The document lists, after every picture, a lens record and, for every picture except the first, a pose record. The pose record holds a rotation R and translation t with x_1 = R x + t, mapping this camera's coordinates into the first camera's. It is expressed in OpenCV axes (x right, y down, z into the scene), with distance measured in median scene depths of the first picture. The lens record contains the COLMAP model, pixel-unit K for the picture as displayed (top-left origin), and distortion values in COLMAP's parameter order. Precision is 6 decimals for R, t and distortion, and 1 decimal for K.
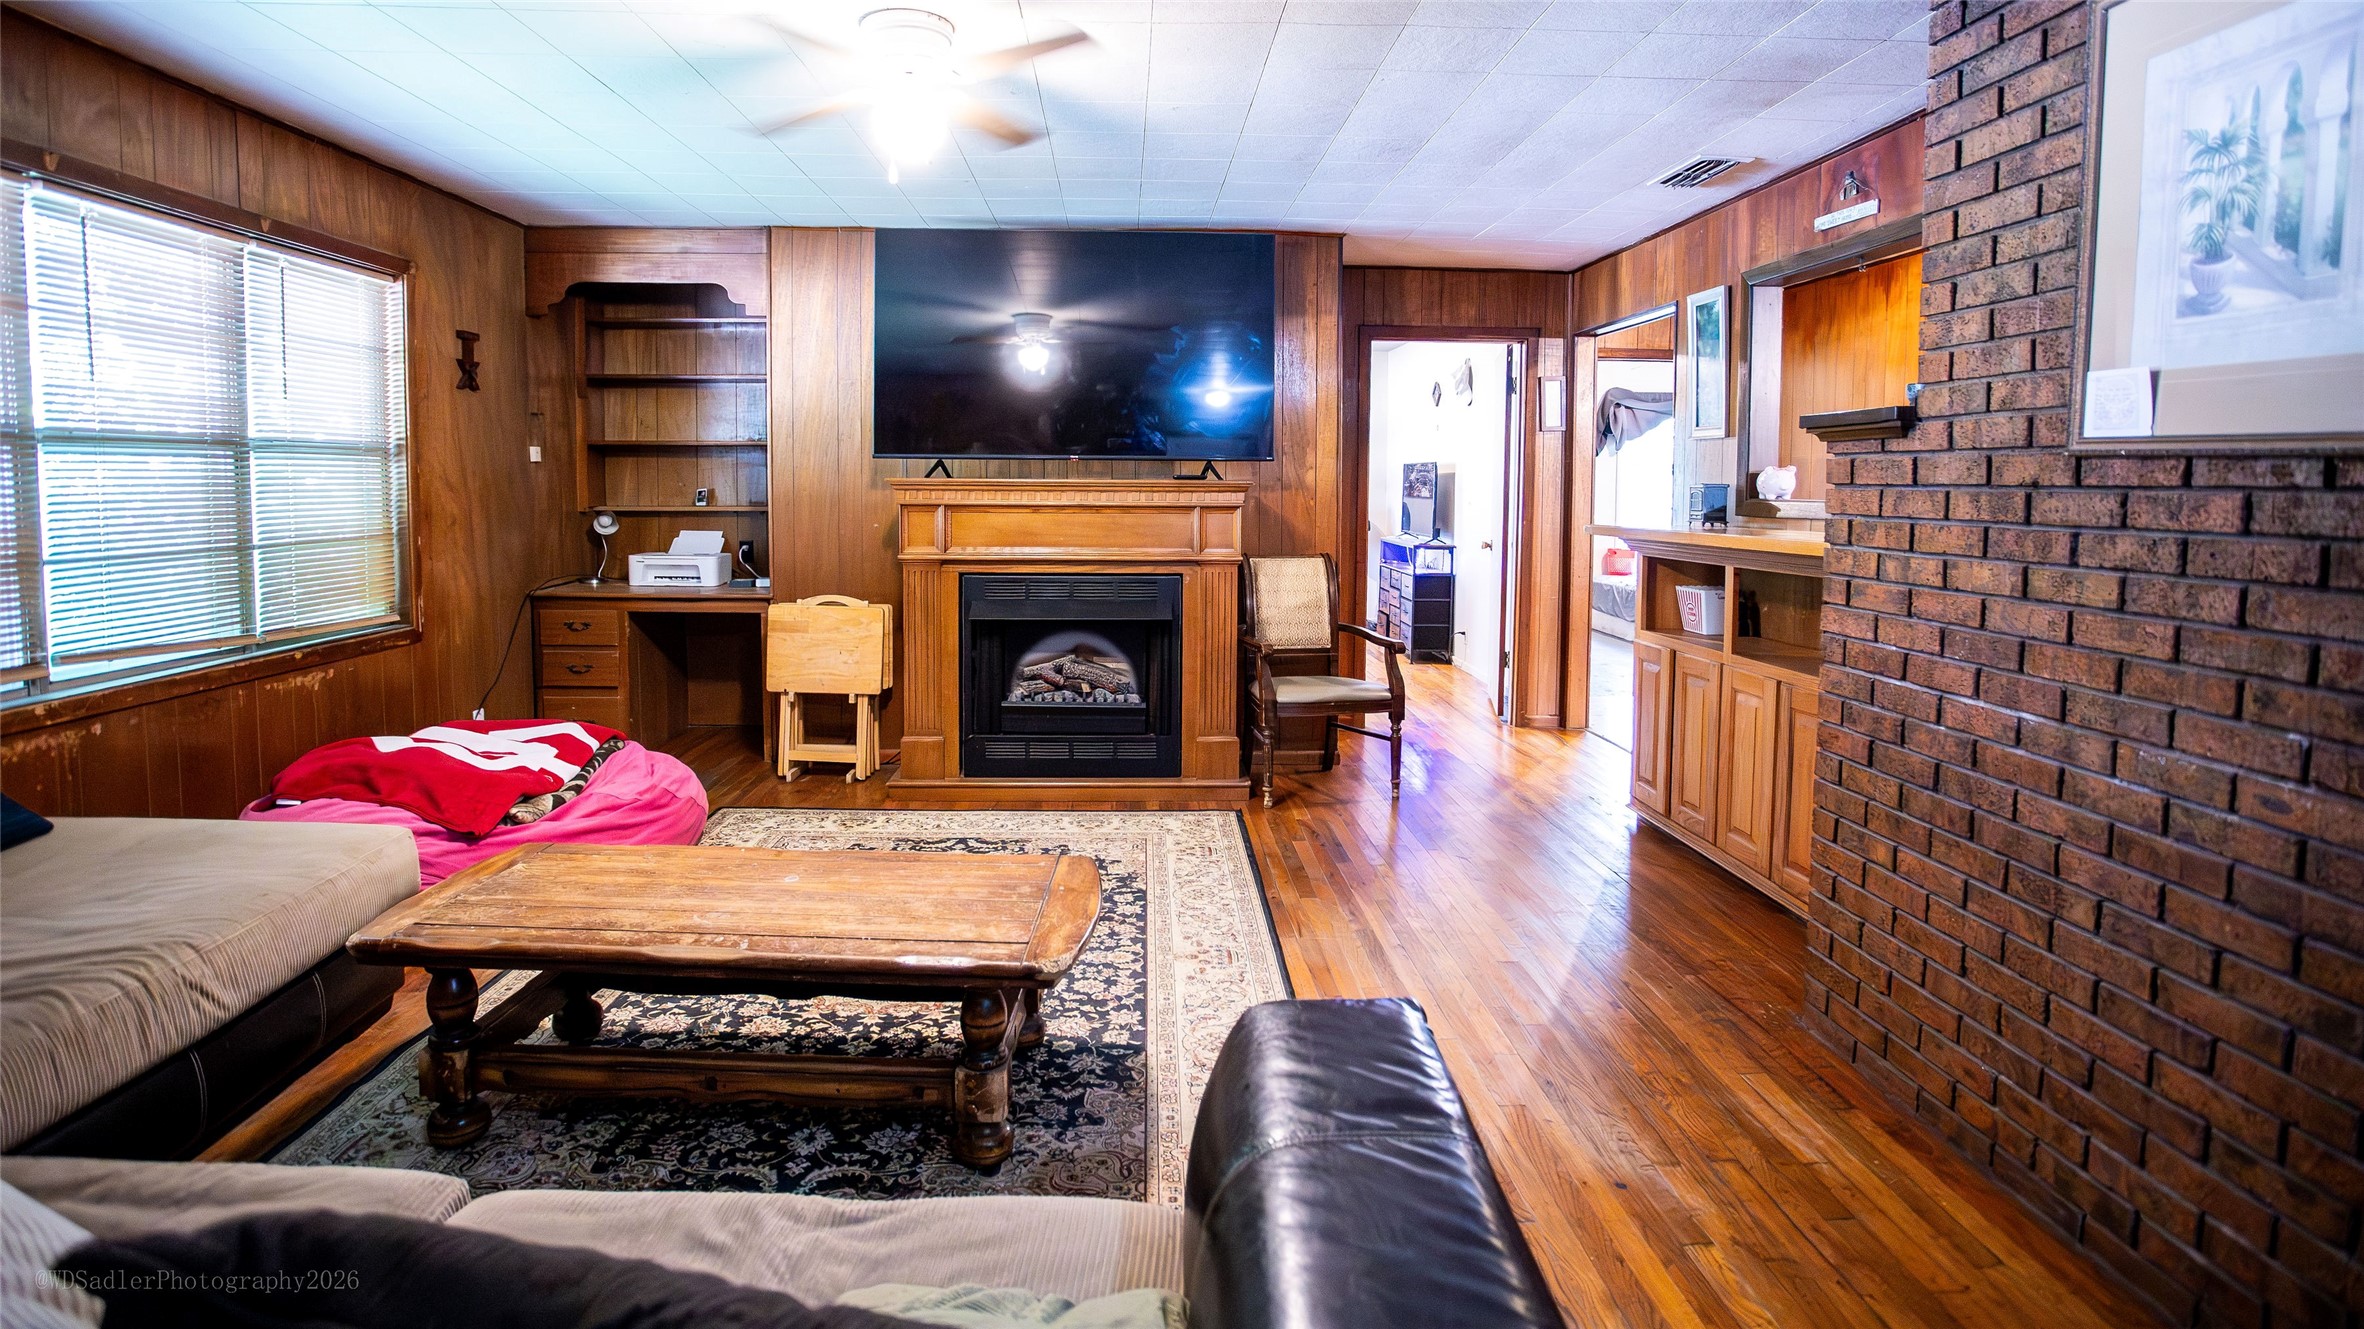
lens RADIAL K [[1169.2, 0, 1146.8], [0, 1169.2, 538.5], [0, 0, 1]] dist [-0.079372, 0.040543]
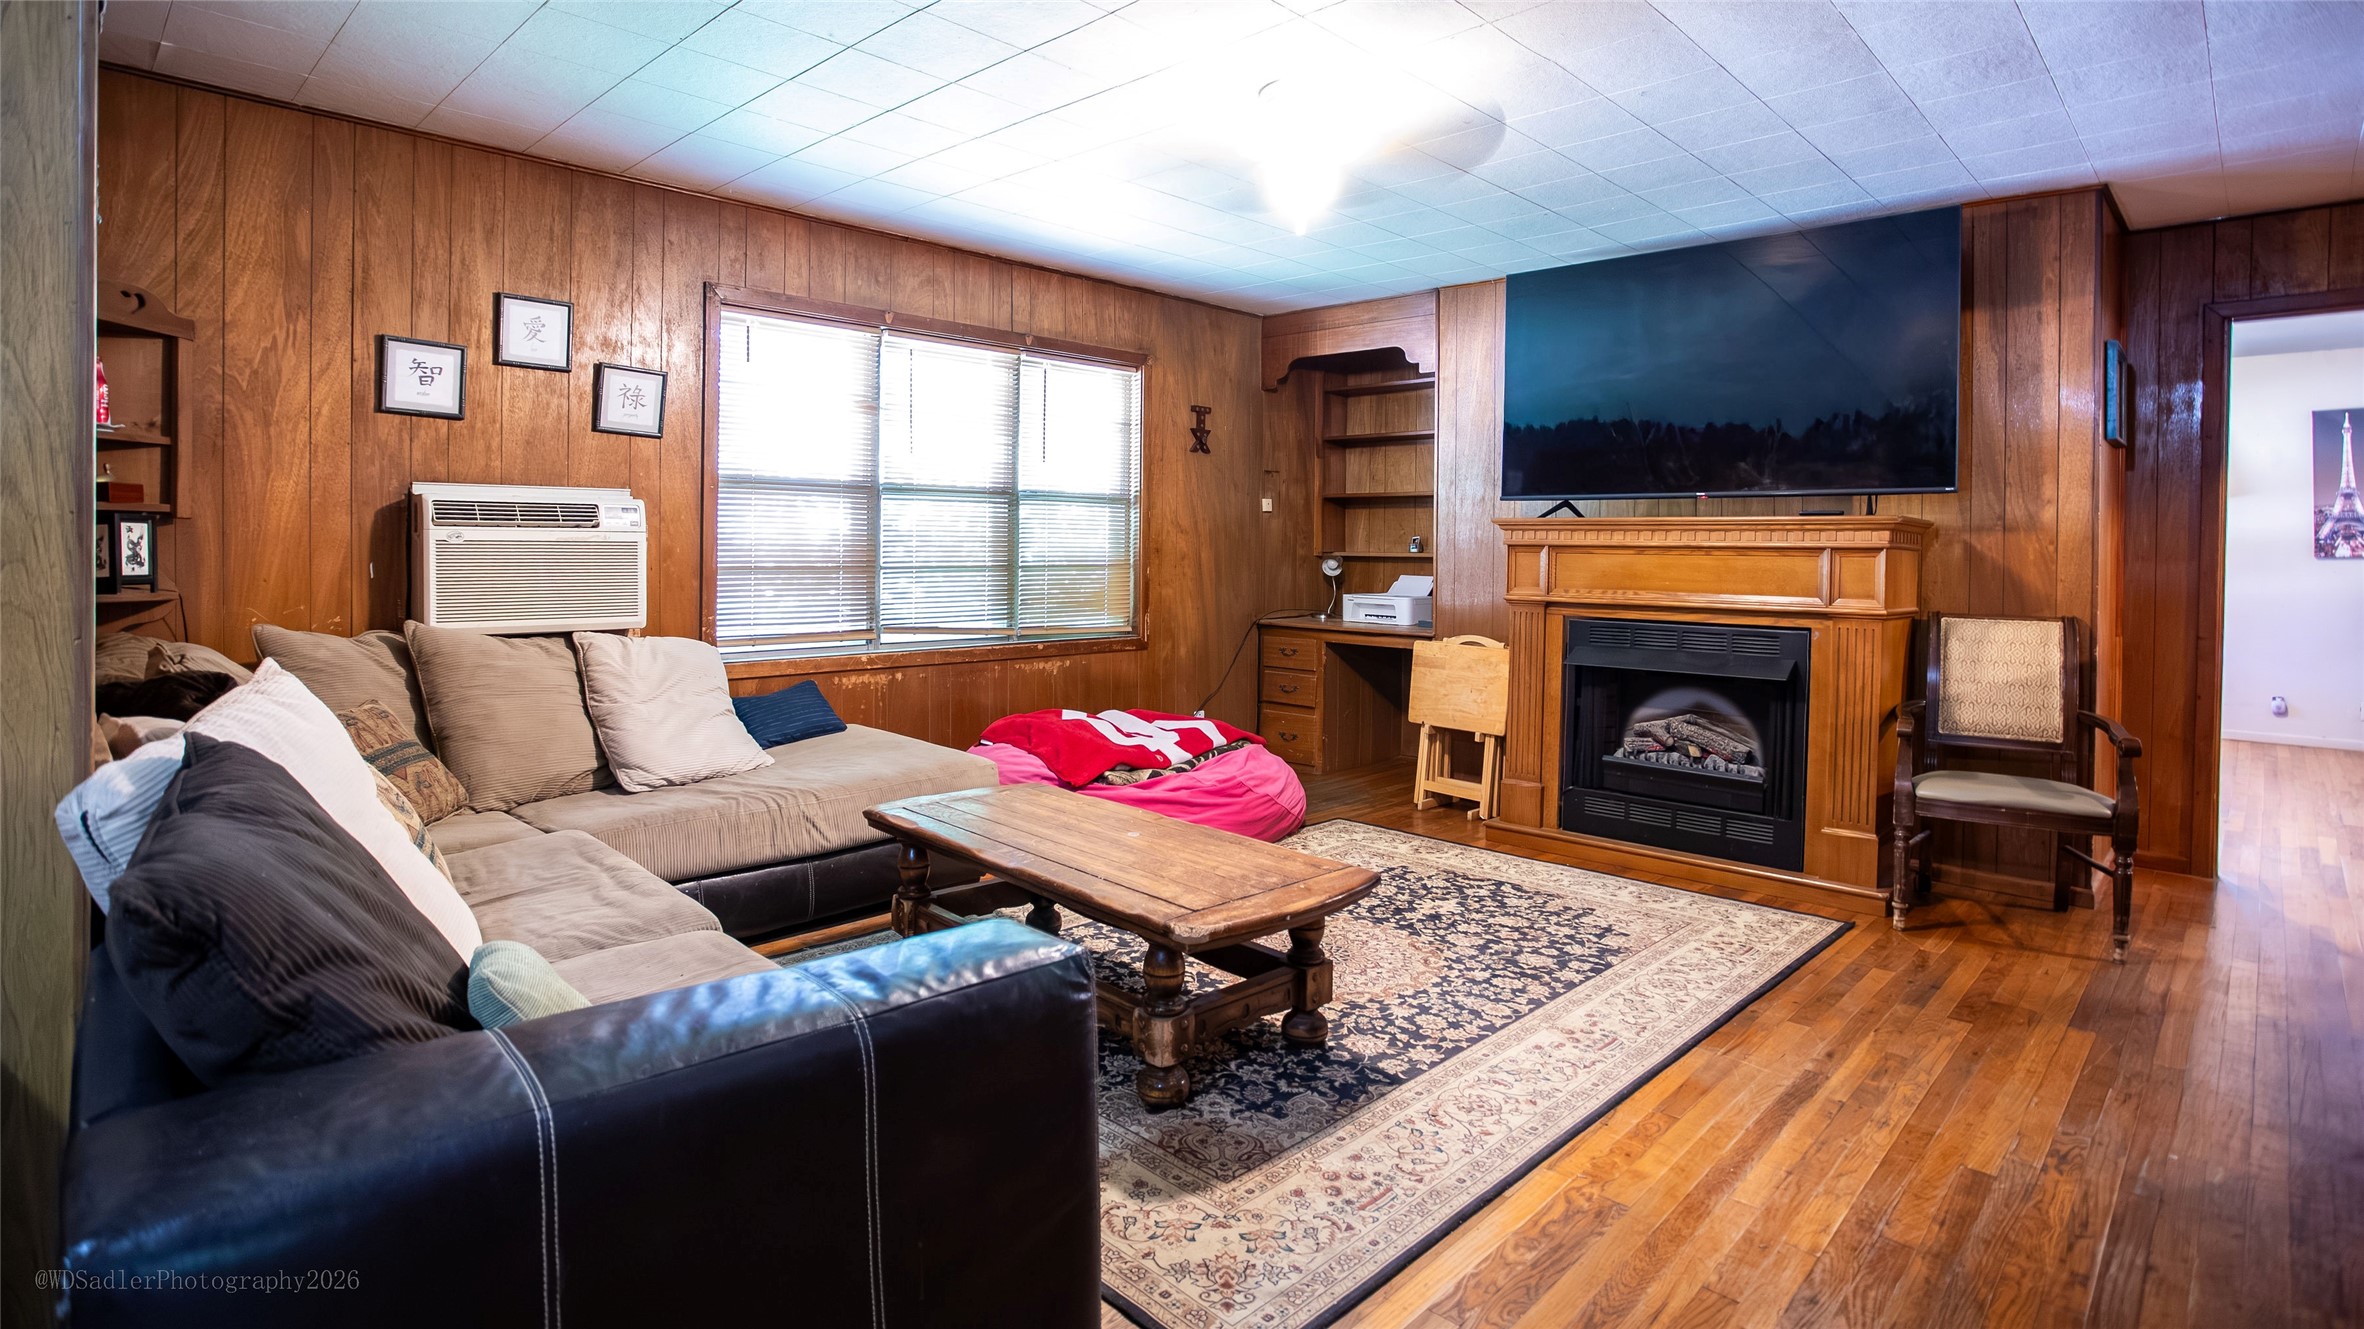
lens RADIAL K [[1169.2, 0, 1146.8], [0, 1169.2, 538.5], [0, 0, 1]] dist [-0.079372, 0.040543]
pose [[0.686606, -0.001475, -0.727029, 0.301002], [-0.043889, 0.998090, -0.043474, 0.022489], [0.725704, 0.061758, 0.685230, 0.089837]]
